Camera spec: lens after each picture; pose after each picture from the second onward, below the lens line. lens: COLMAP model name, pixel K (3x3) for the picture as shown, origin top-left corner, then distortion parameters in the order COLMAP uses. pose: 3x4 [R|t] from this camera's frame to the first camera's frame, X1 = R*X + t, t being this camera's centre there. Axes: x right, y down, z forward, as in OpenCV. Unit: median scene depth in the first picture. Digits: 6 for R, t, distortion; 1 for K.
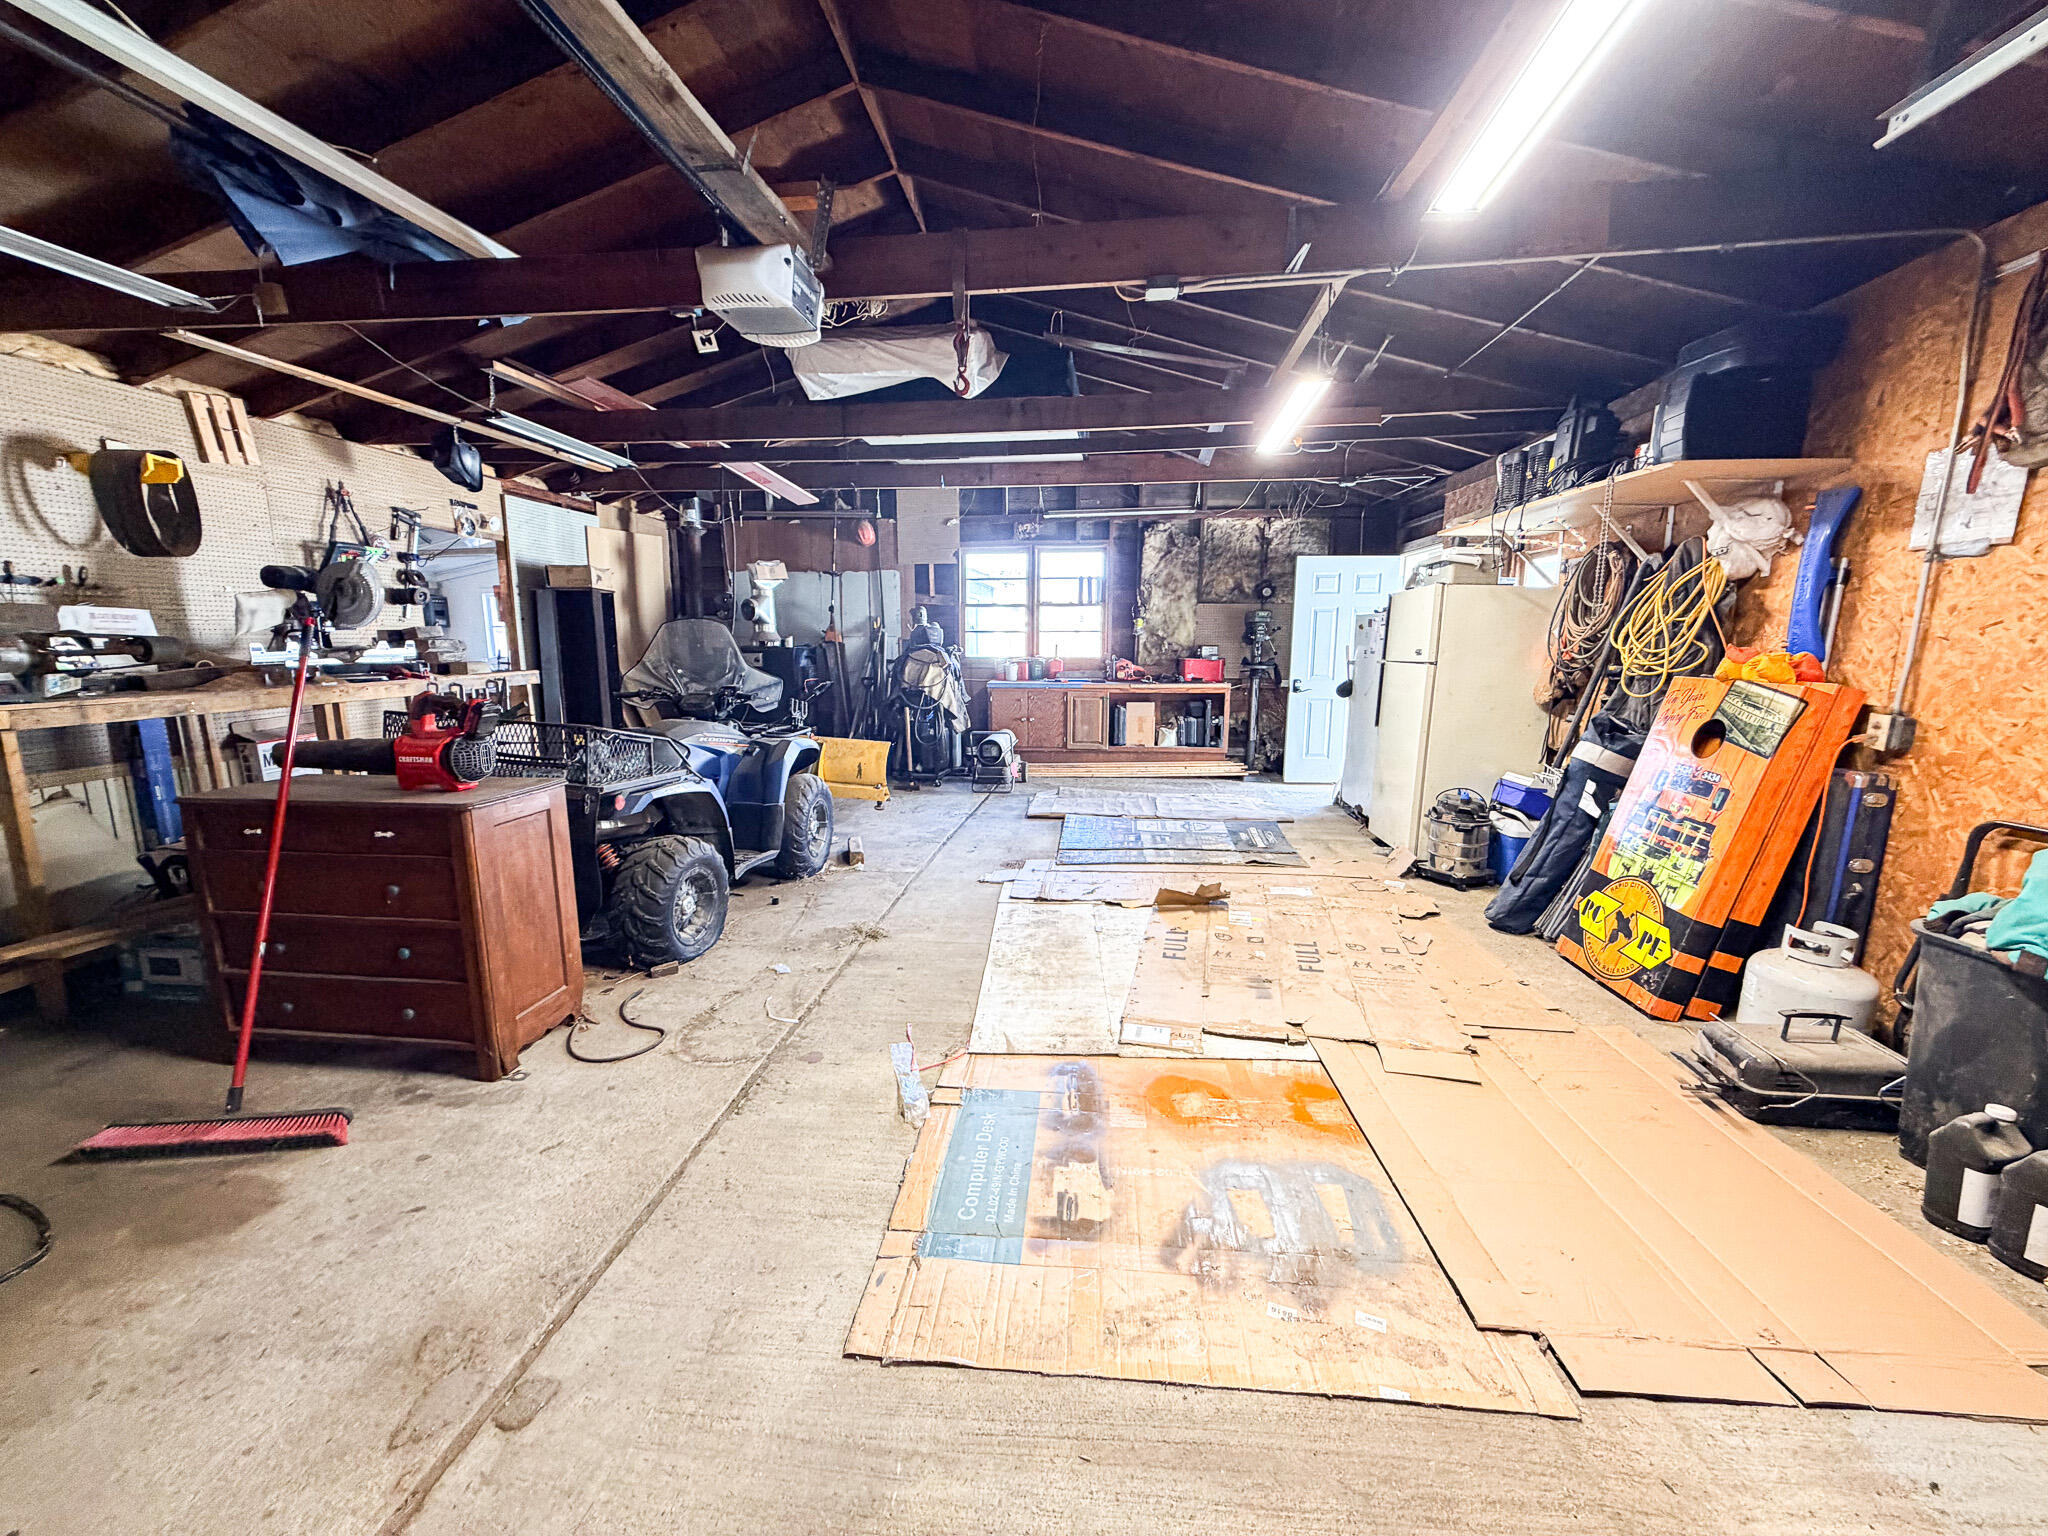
lens RADIAL K [[812.4, 0, 1019.7], [0, 812.4, 772.5], [0, 0, 1]] dist [-0.000749, 0.000465]
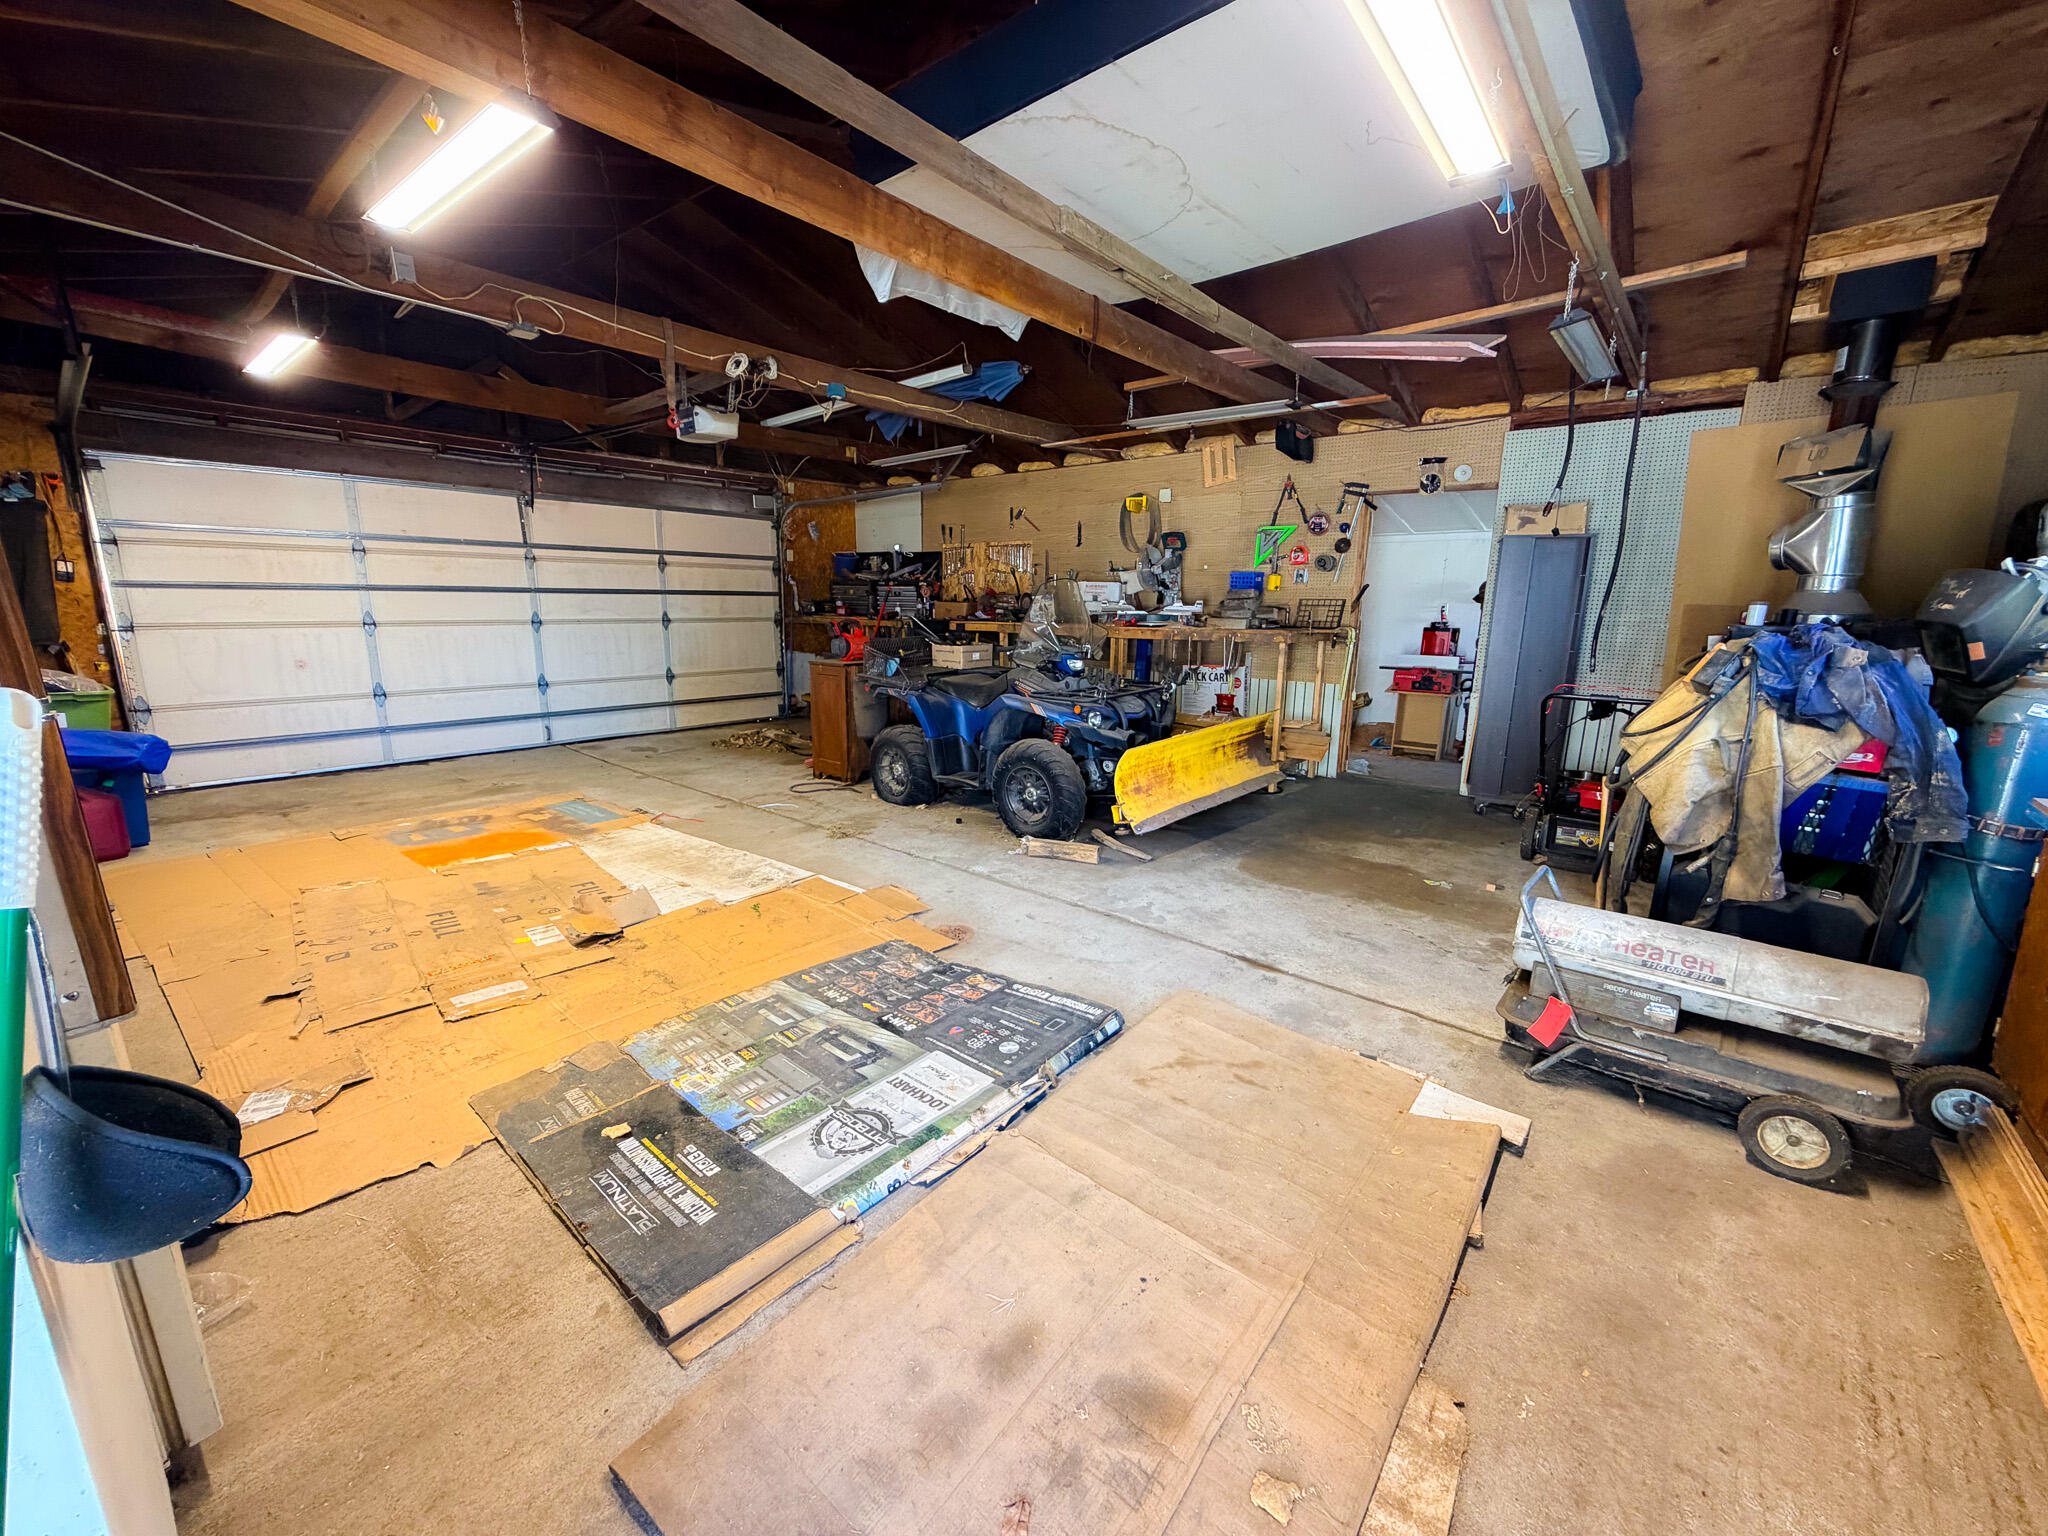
lens RADIAL K [[812.4, 0, 1019.7], [0, 812.4, 772.5], [0, 0, 1]] dist [-0.000749, 0.000465]
pose [[-0.553968, 0.173176, -0.814328, 0.701008], [-0.144519, 0.943274, 0.298911, -0.318172], [0.819899, 0.283272, -0.497516, 1.905446]]
